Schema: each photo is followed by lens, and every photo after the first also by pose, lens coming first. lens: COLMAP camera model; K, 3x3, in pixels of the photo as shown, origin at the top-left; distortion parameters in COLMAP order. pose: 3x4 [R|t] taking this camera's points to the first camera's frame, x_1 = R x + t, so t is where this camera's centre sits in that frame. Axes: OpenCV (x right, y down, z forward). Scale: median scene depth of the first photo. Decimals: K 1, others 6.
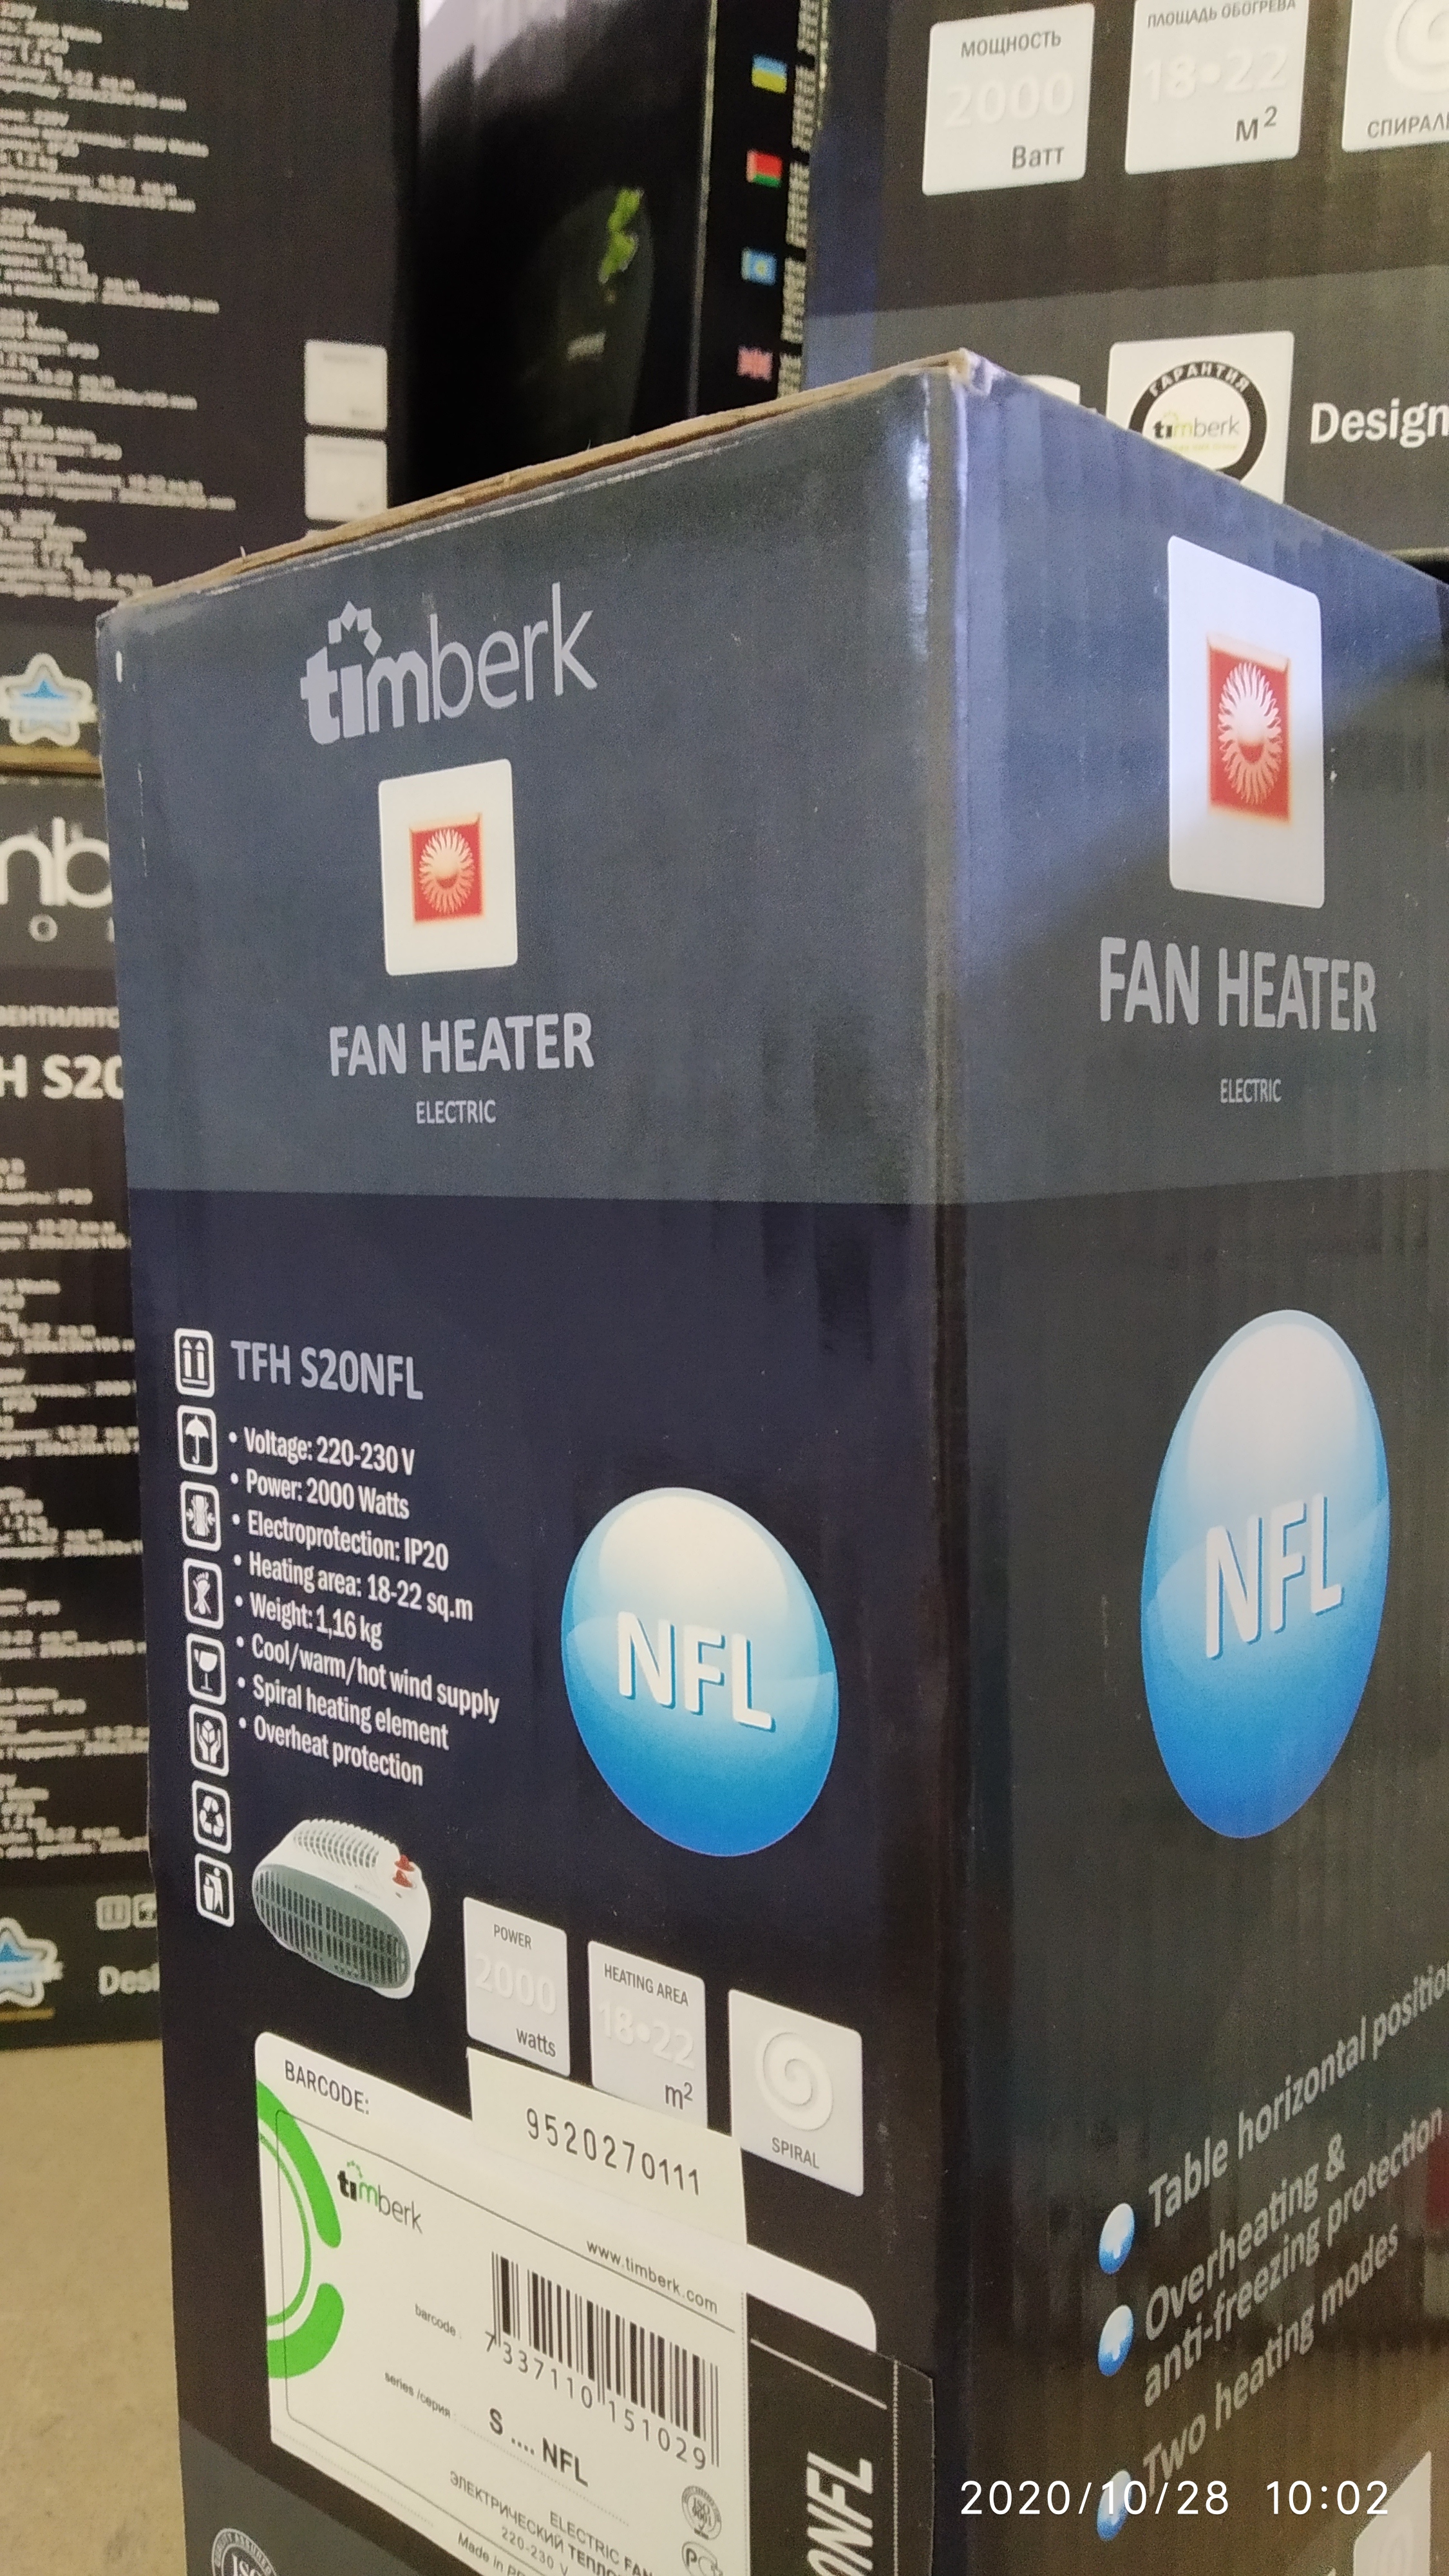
lens RADIAL K [[2126.5, 0, 719.4], [0, 2126.5, 1336.2], [0, 0, 1]] dist [0.036660, -0.093909]
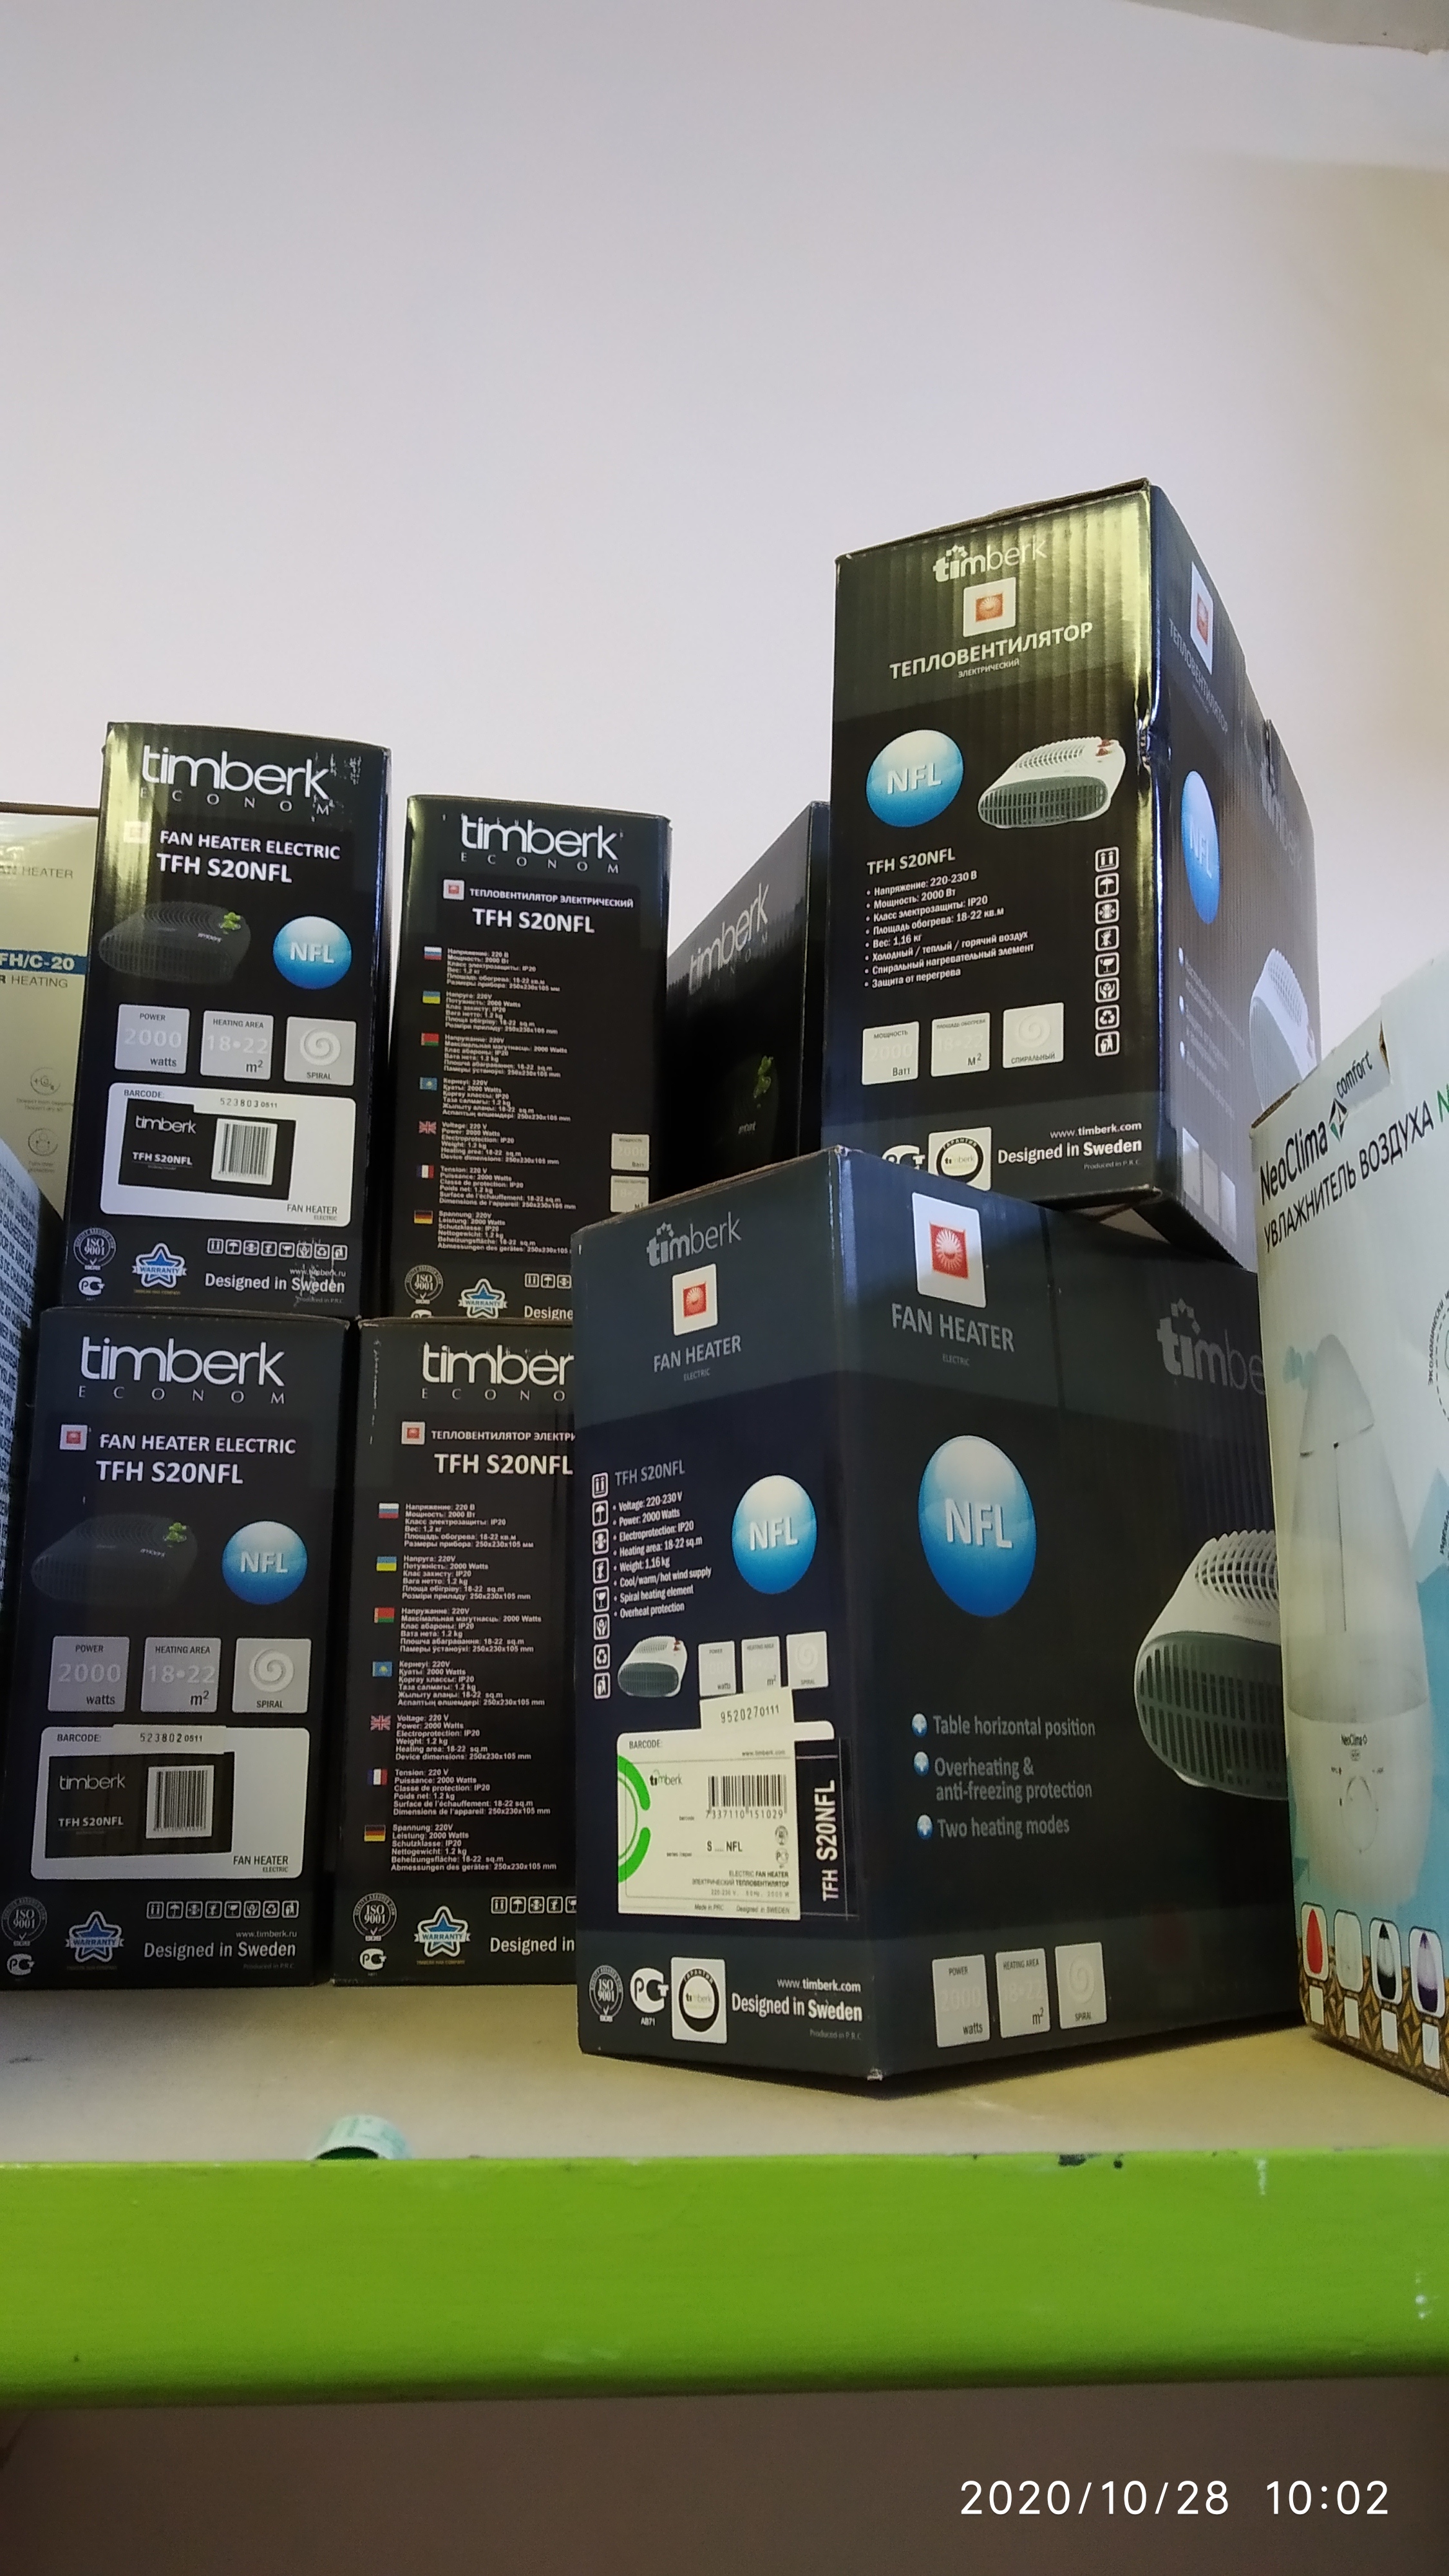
lens RADIAL K [[2017.7, 0, 724.5], [0, 2017.7, 1288.0], [0, 0, 1]] dist [0.122588, -0.356126]
pose [[0.996420, -0.030158, -0.078978, 0.127320], [0.002115, 0.942810, -0.333324, 0.637924], [0.084514, 0.331963, 0.939499, -1.513888]]
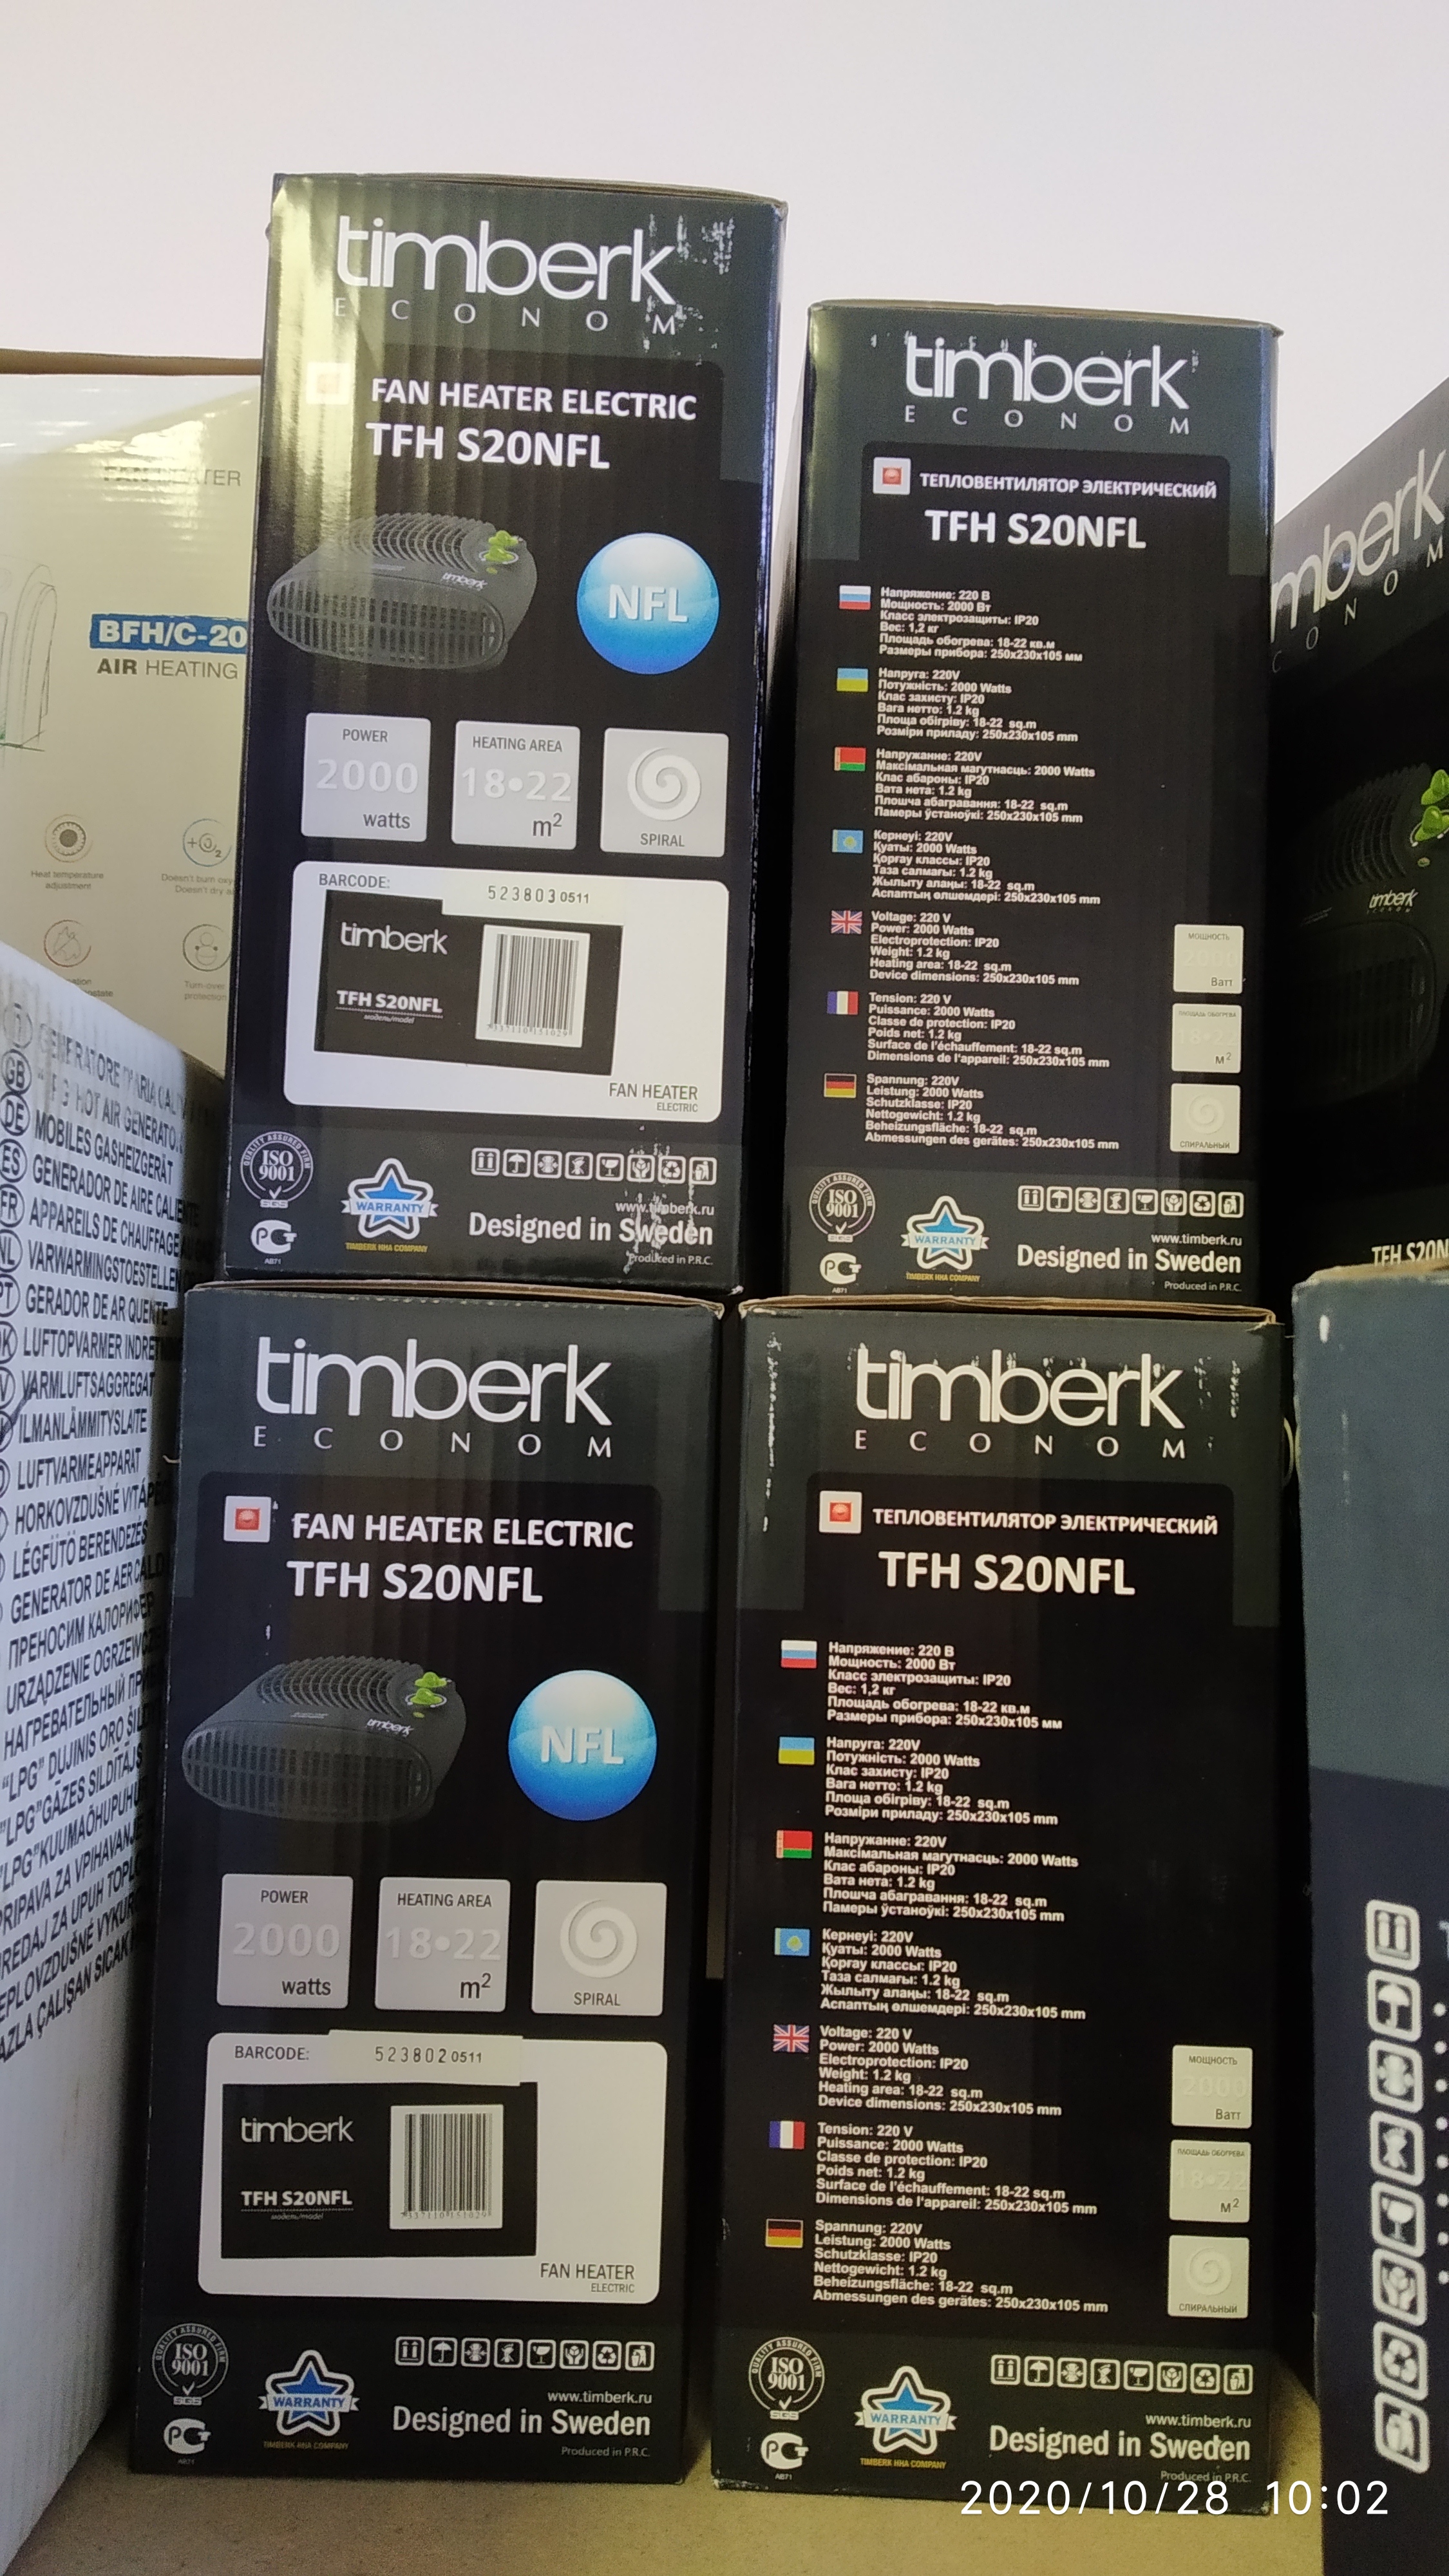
lens RADIAL K [[2085.9, 0, 720.5], [0, 2085.9, 1316.4], [0, 0, 1]] dist [0.072685, -0.177118]
pose [[0.974278, 0.002376, -0.225339, -0.339239], [-0.041685, 0.984588, -0.169849, -0.104862], [0.221462, 0.174873, 0.959361, -0.199645]]
